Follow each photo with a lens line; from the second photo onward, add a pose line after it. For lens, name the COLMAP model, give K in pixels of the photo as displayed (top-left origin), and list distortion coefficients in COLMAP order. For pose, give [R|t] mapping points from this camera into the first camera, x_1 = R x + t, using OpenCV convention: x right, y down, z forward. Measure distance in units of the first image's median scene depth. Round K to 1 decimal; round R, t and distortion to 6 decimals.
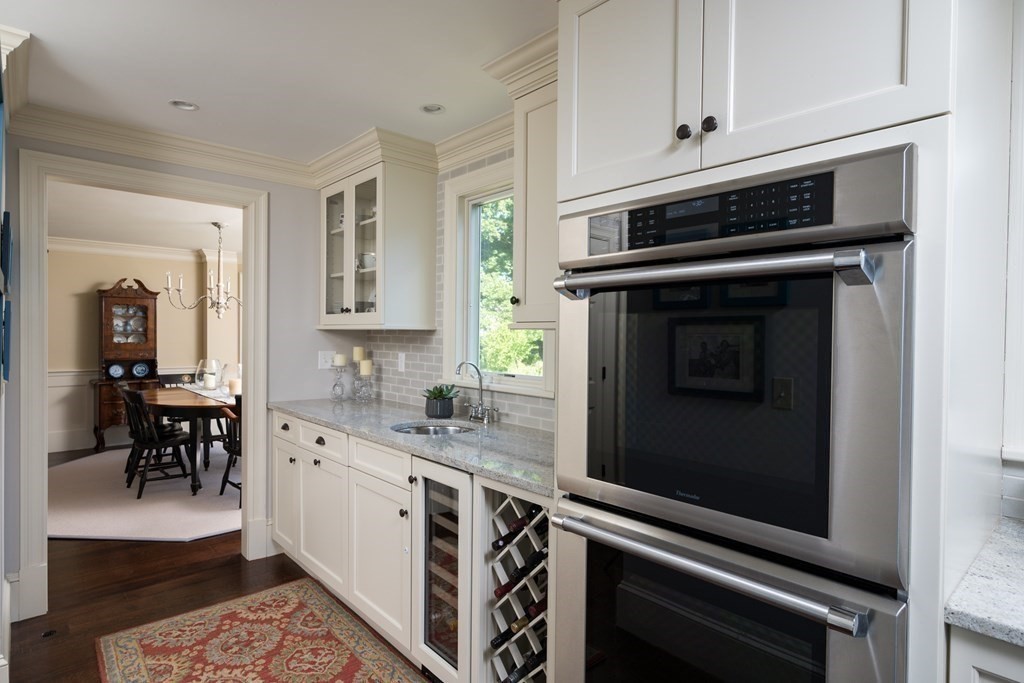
lens RADIAL K [[553.5, 0, 512.0], [0, 553.5, 341.5], [0, 0, 1]] dist [0.000040, -0.000006]
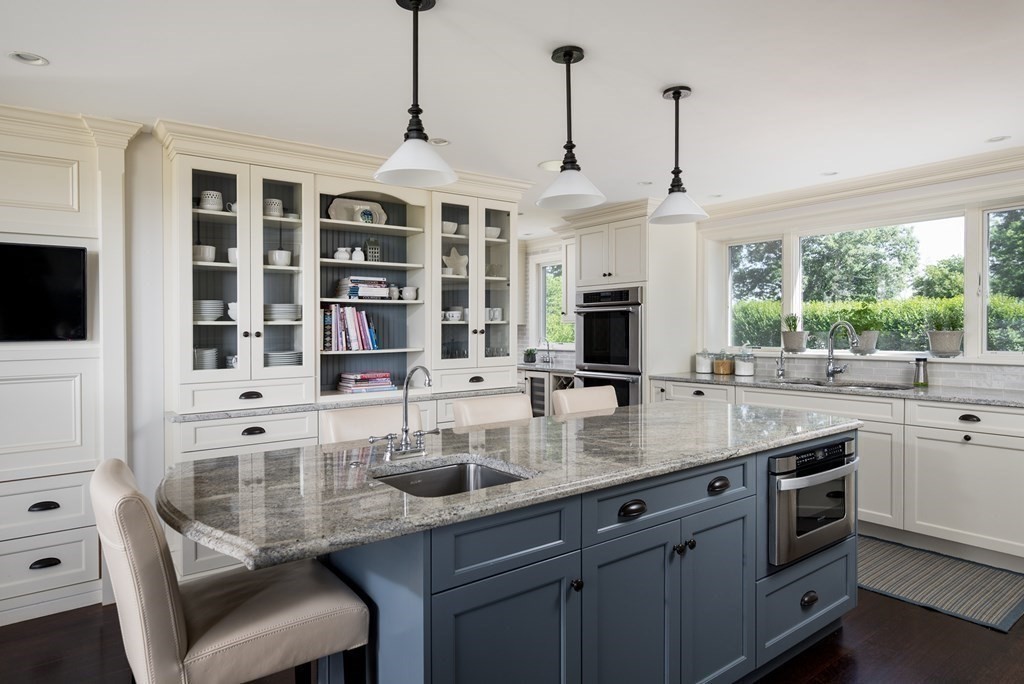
lens RADIAL K [[601.3, 0, 512.0], [0, 601.3, 342.0], [0, 0, 1]] dist [-0.000039, -0.000009]
pose [[0.997379, -0.004498, -0.072214, -0.051165], [0.004435, 0.999990, -0.001032, 0.106563], [0.072218, 0.000709, 0.997389, -3.048884]]
